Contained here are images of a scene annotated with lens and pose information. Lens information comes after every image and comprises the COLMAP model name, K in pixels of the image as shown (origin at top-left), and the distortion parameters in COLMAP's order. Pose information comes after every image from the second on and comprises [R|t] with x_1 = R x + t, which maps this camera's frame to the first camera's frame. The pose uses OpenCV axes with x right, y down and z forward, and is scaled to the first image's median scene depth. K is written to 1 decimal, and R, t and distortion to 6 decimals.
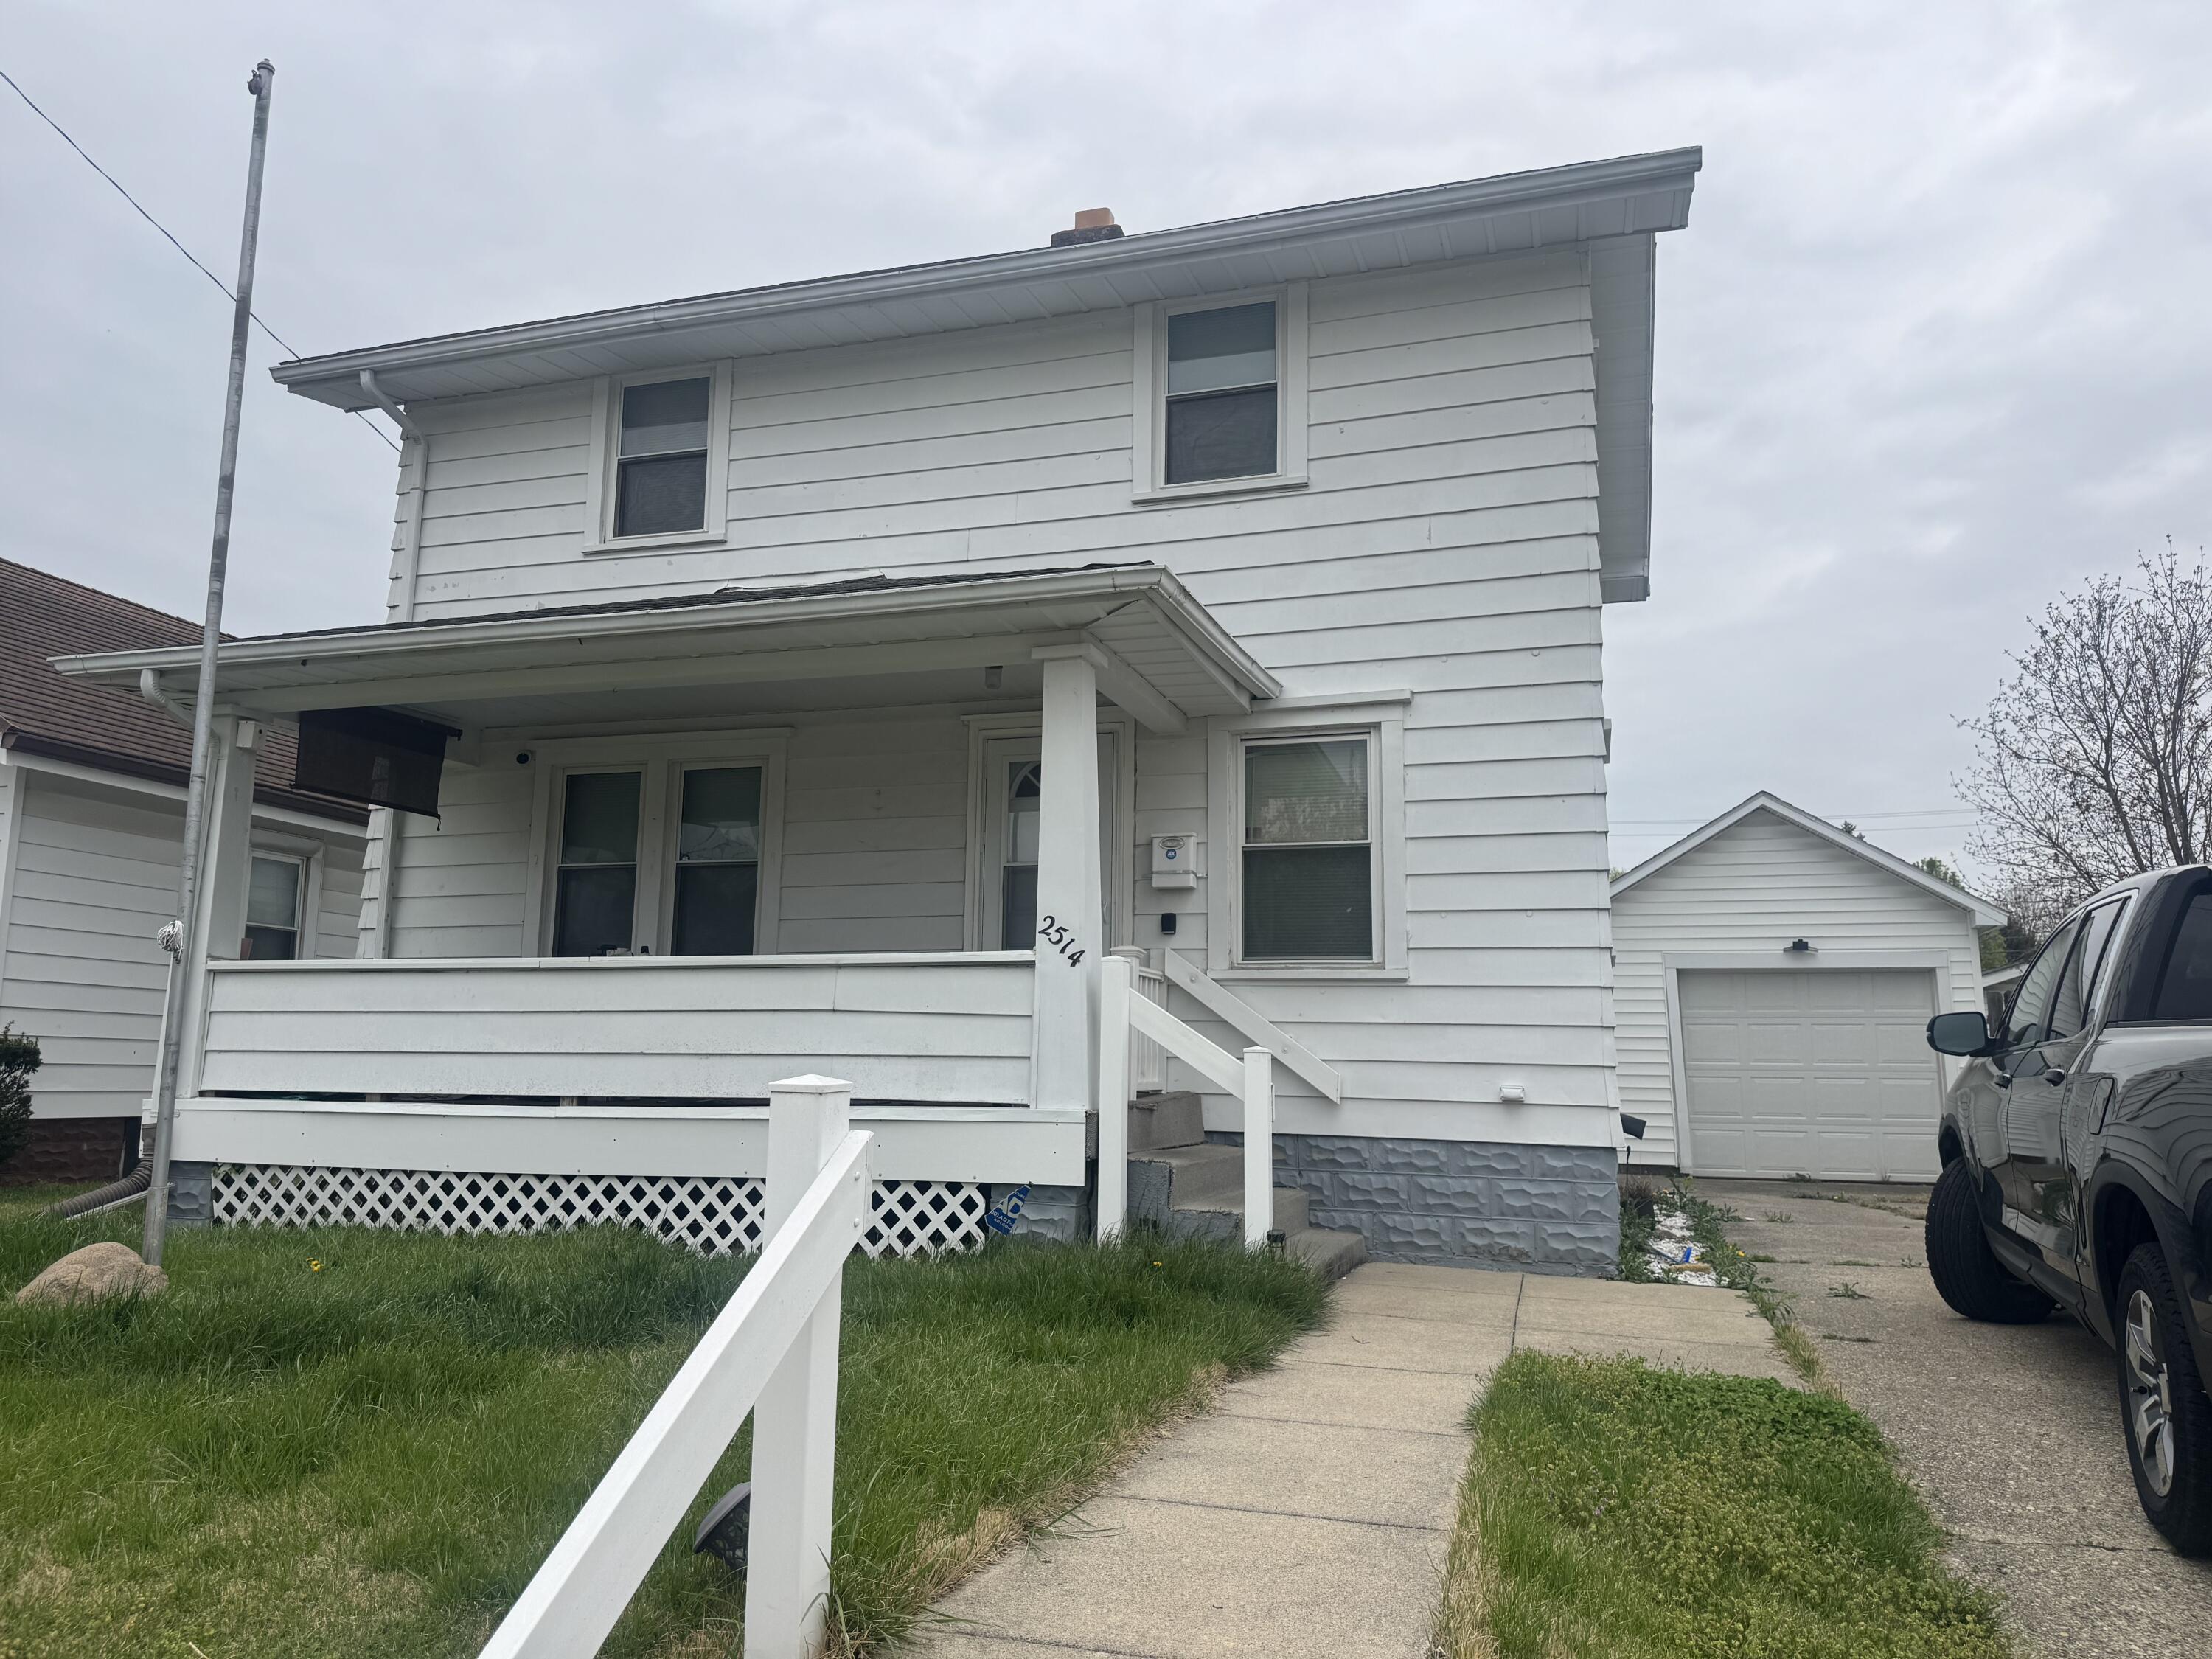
lens RADIAL K [[1544.3, 0, 1086.3], [0, 1544.3, 857.3], [0, 0, 1]] dist [0.133535, -0.247423]
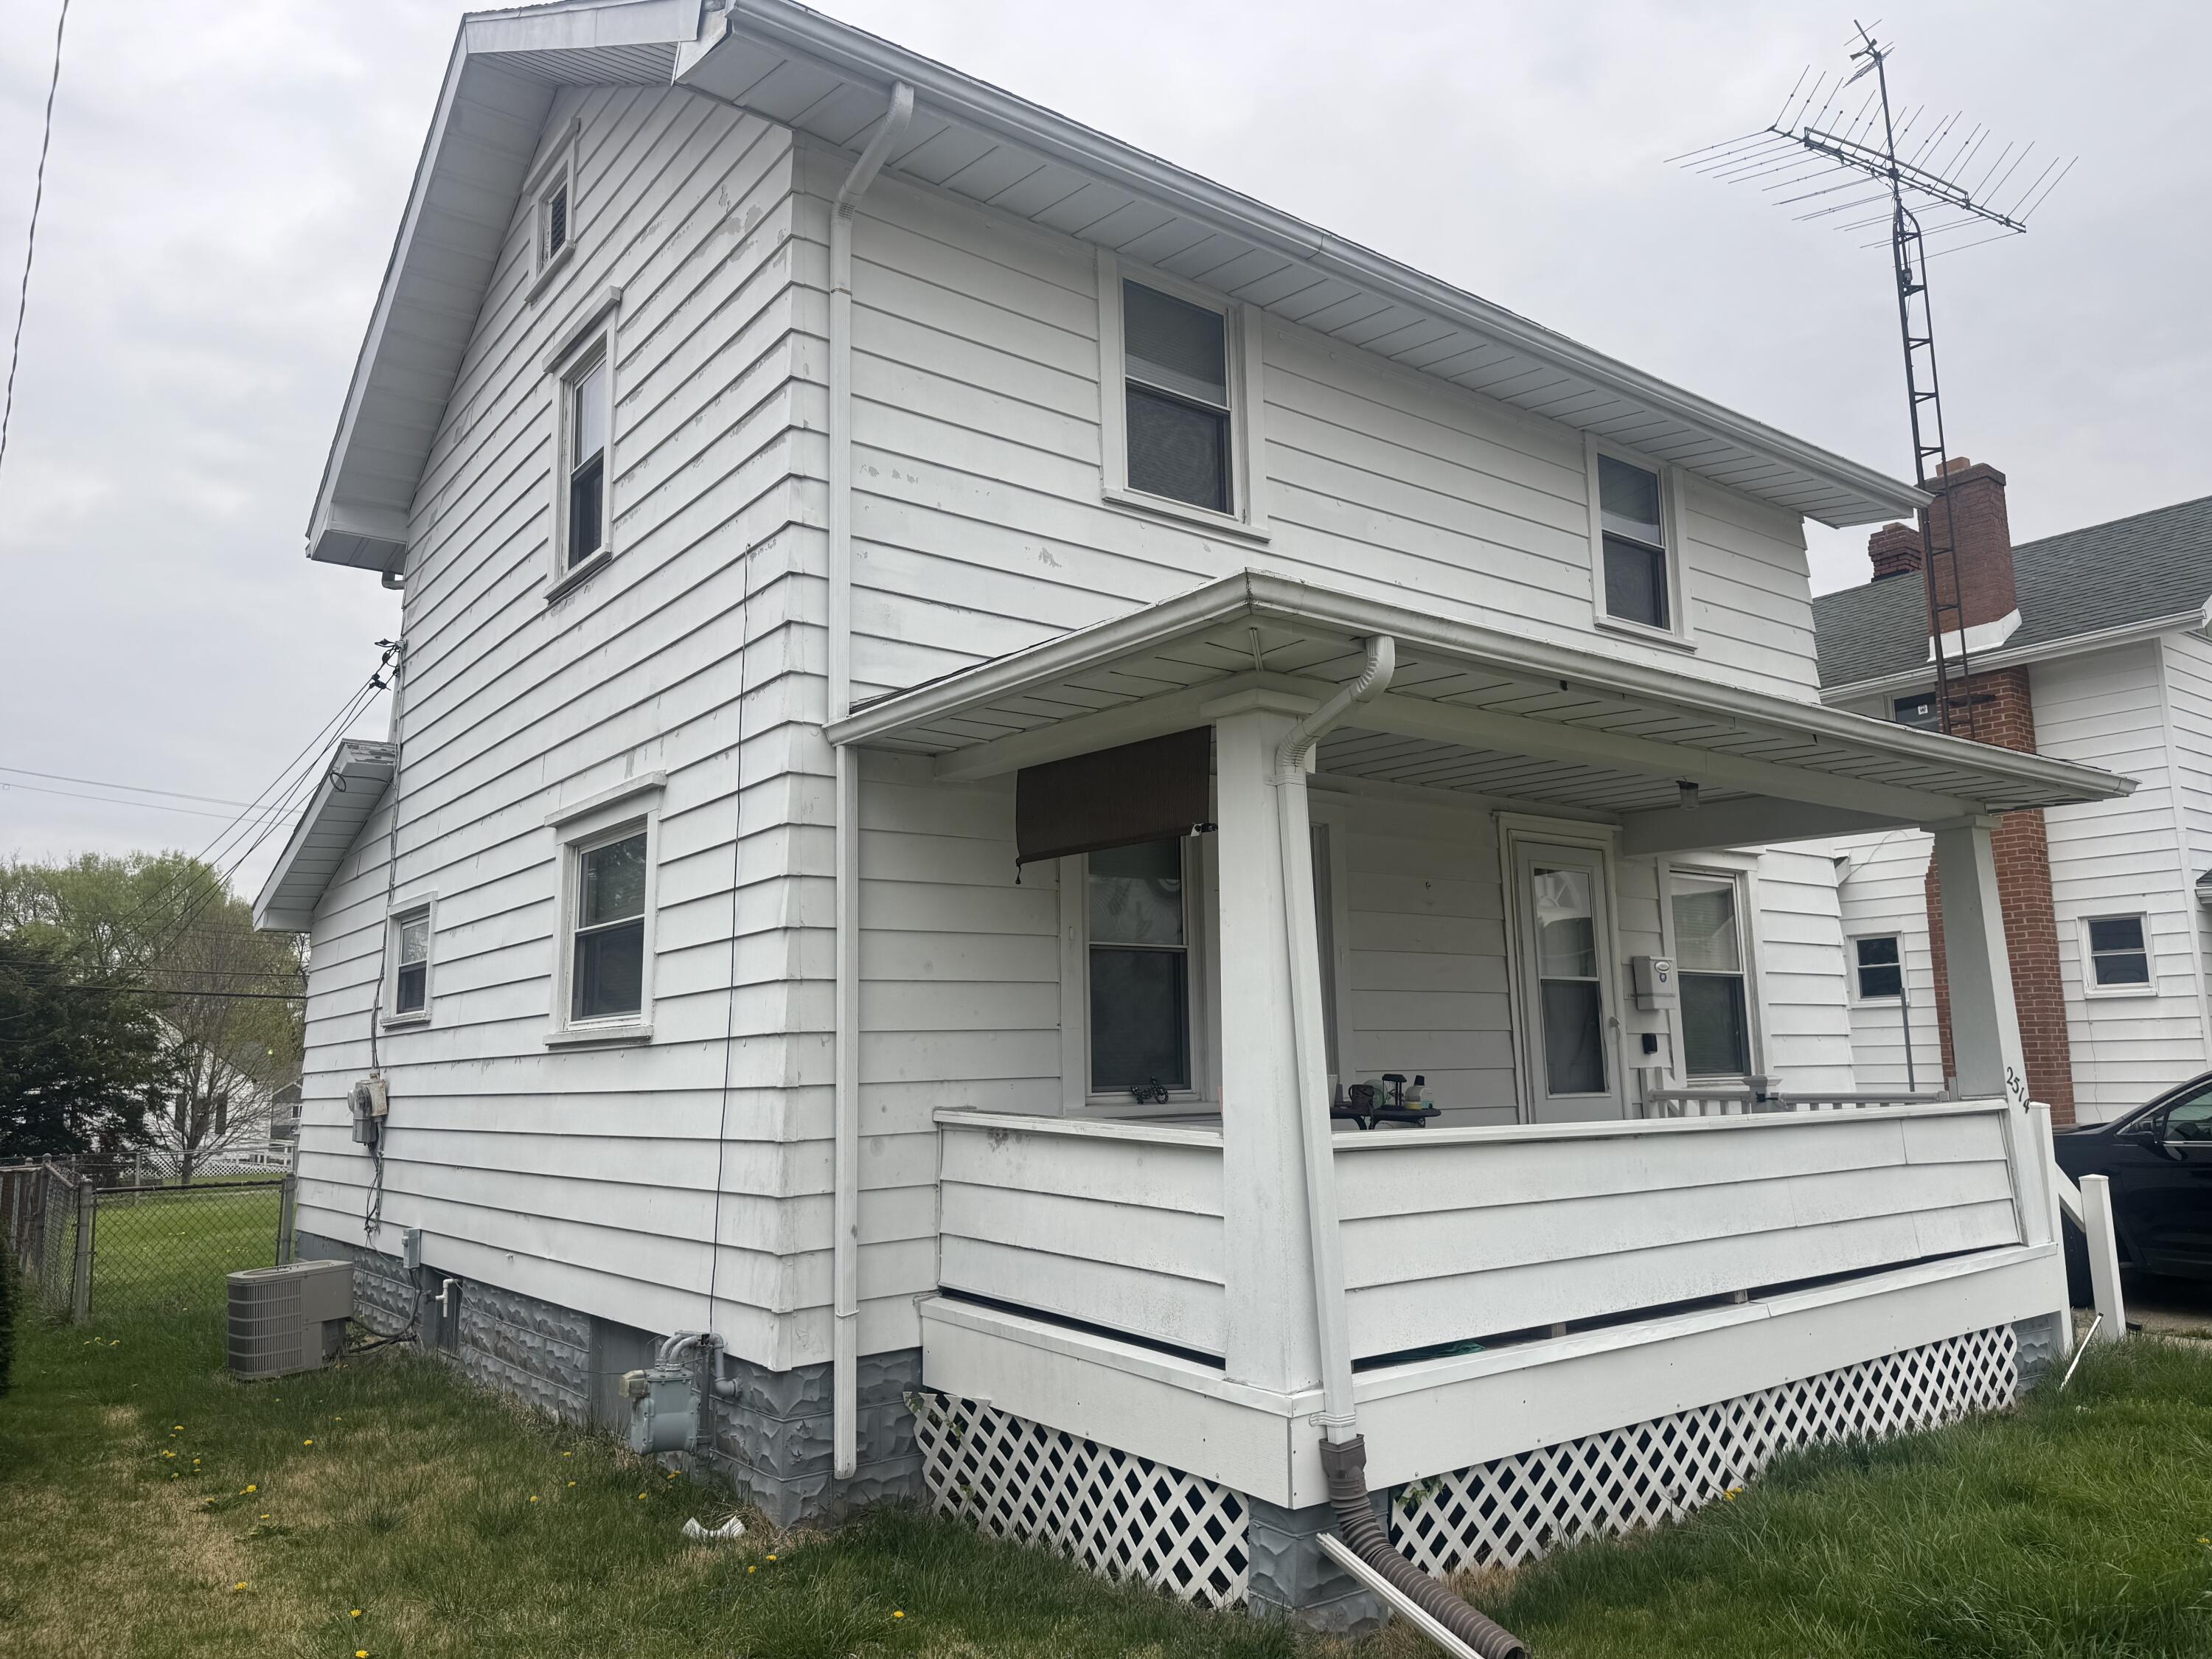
lens RADIAL K [[1540.0, 0, 1084.6], [0, 1540.0, 849.1], [0, 0, 1]] dist [0.037101, -0.038680]
pose [[0.585351, 0.090502, 0.805713, -1.052076], [-0.088451, 0.994947, -0.047498, -0.004143], [-0.805941, -0.043463, 0.590398, 0.718960]]
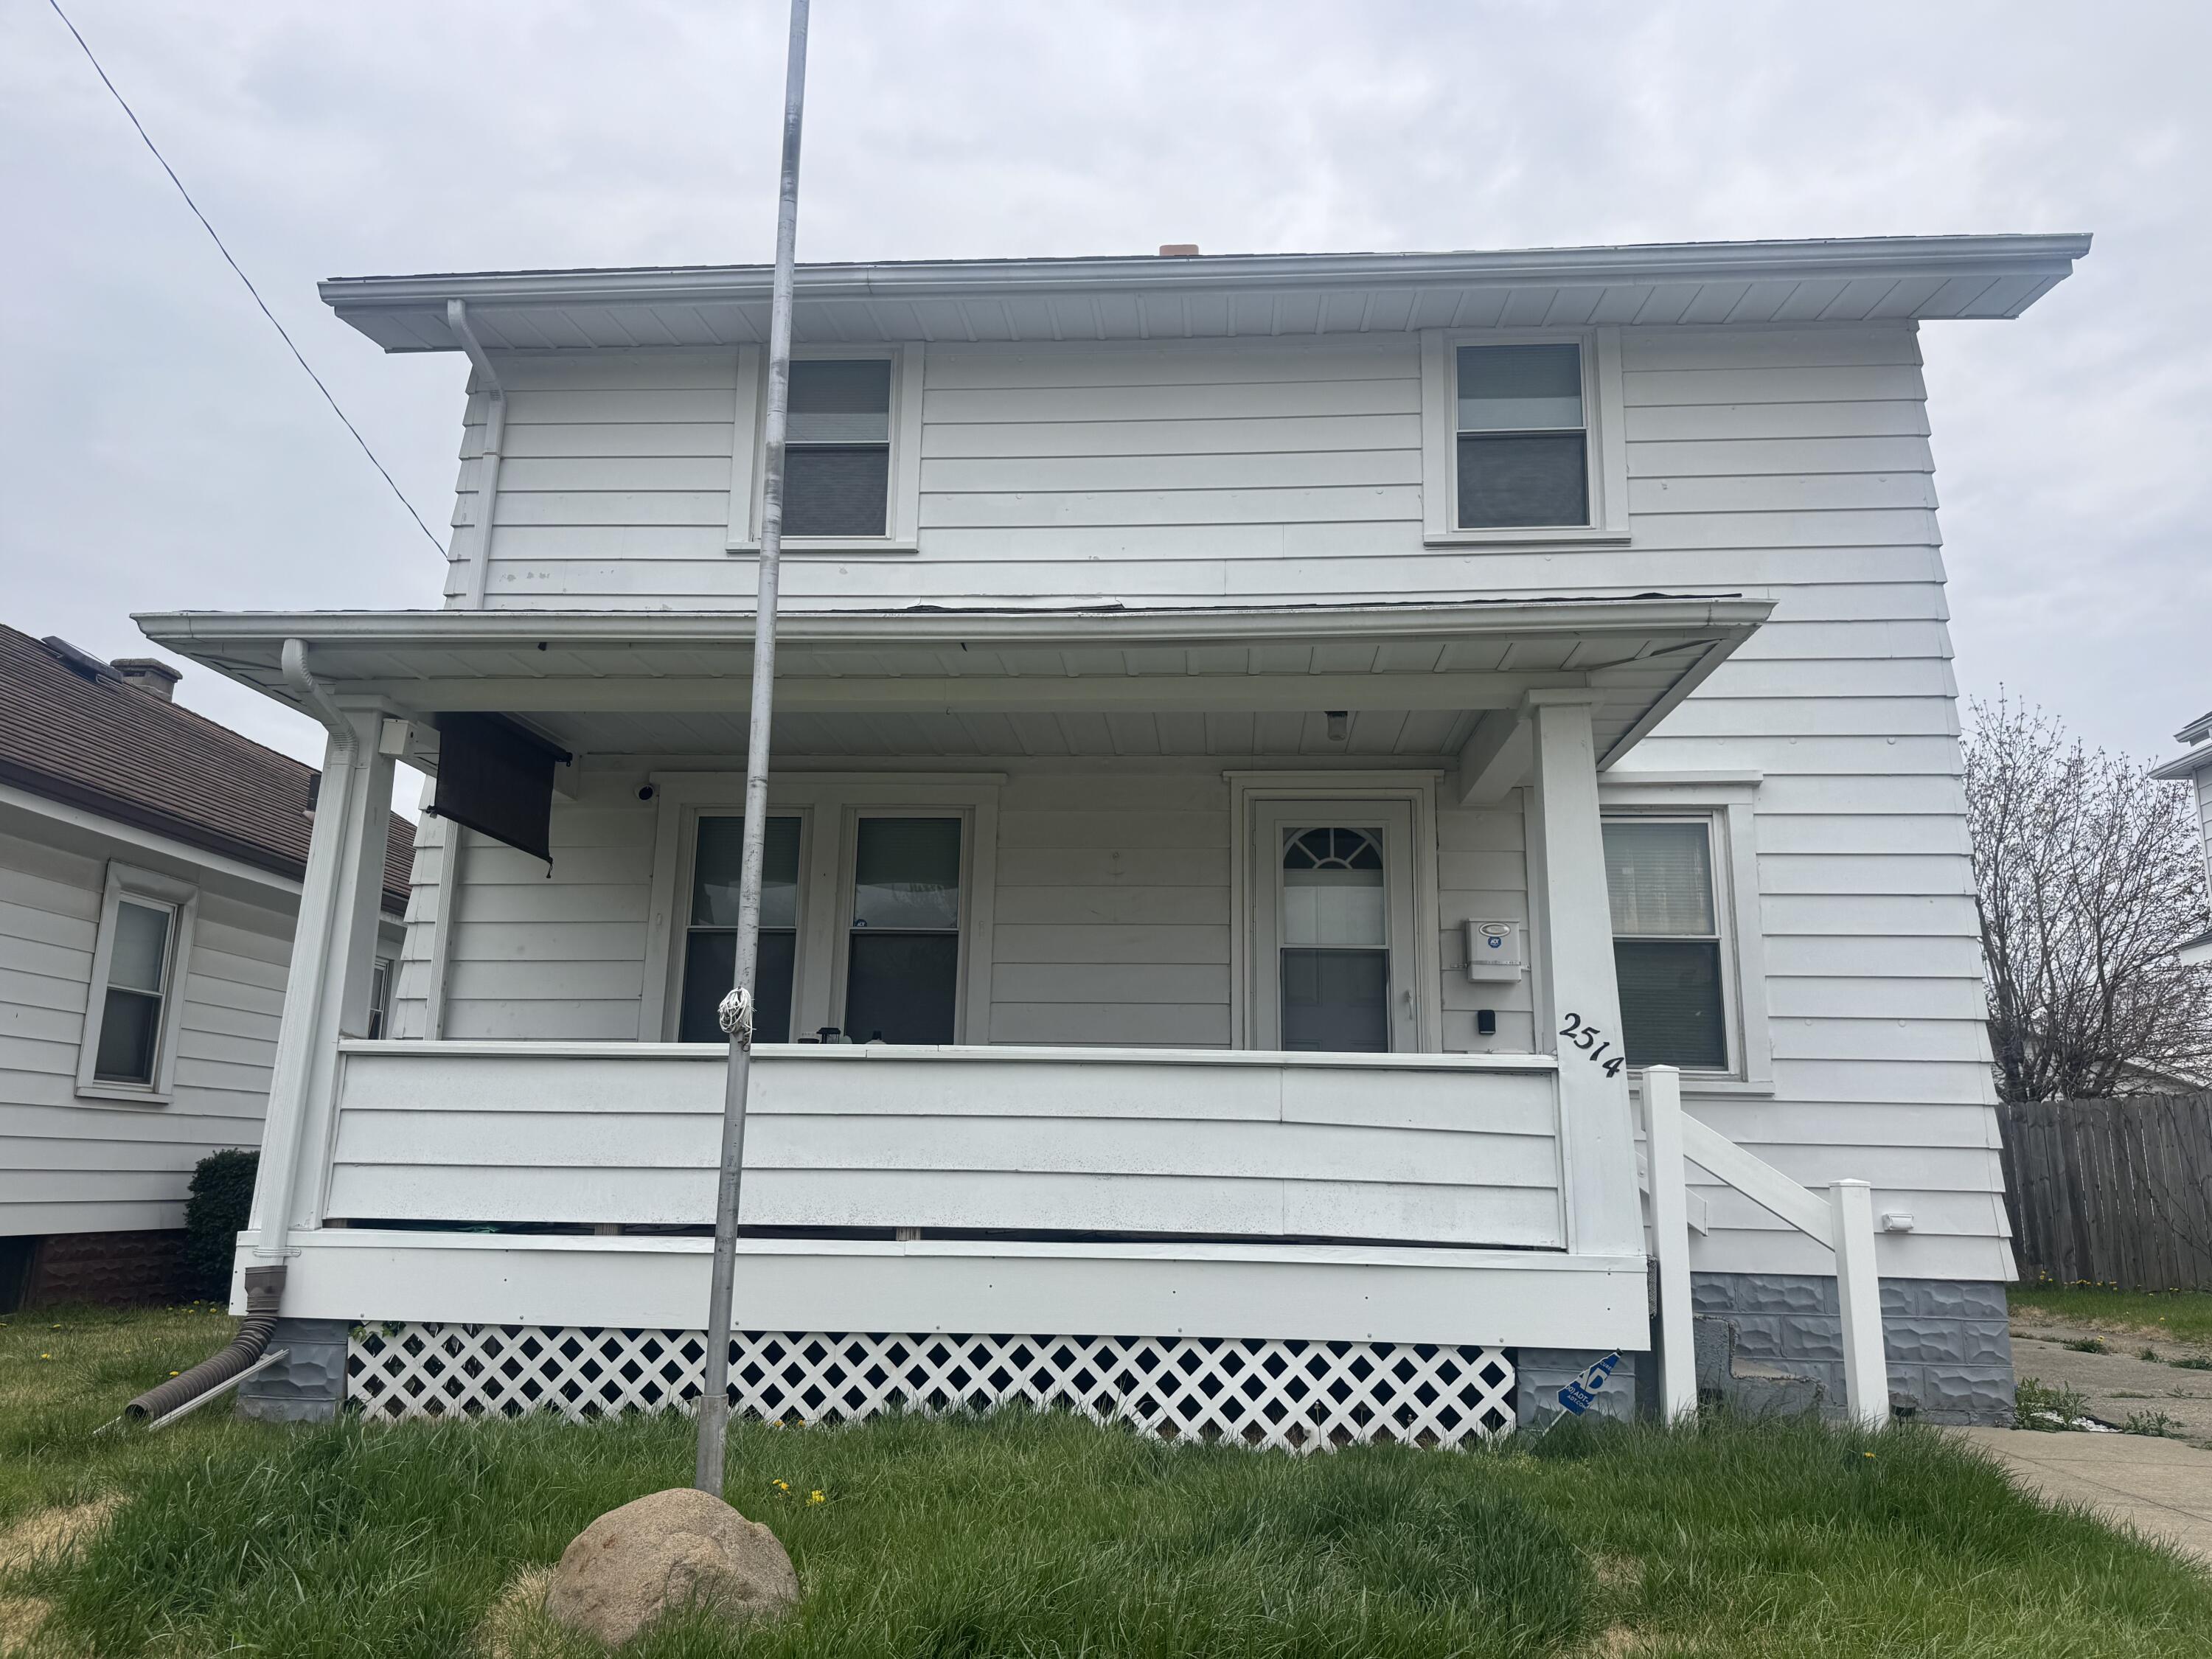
lens RADIAL K [[1544.3, 0, 1086.3], [0, 1544.3, 857.3], [0, 0, 1]] dist [0.133535, -0.247423]
pose [[0.974584, 0.049634, 0.218456, -0.373374], [-0.037265, 0.997479, -0.060382, 0.012101], [-0.220902, 0.050706, 0.973977, 0.198264]]
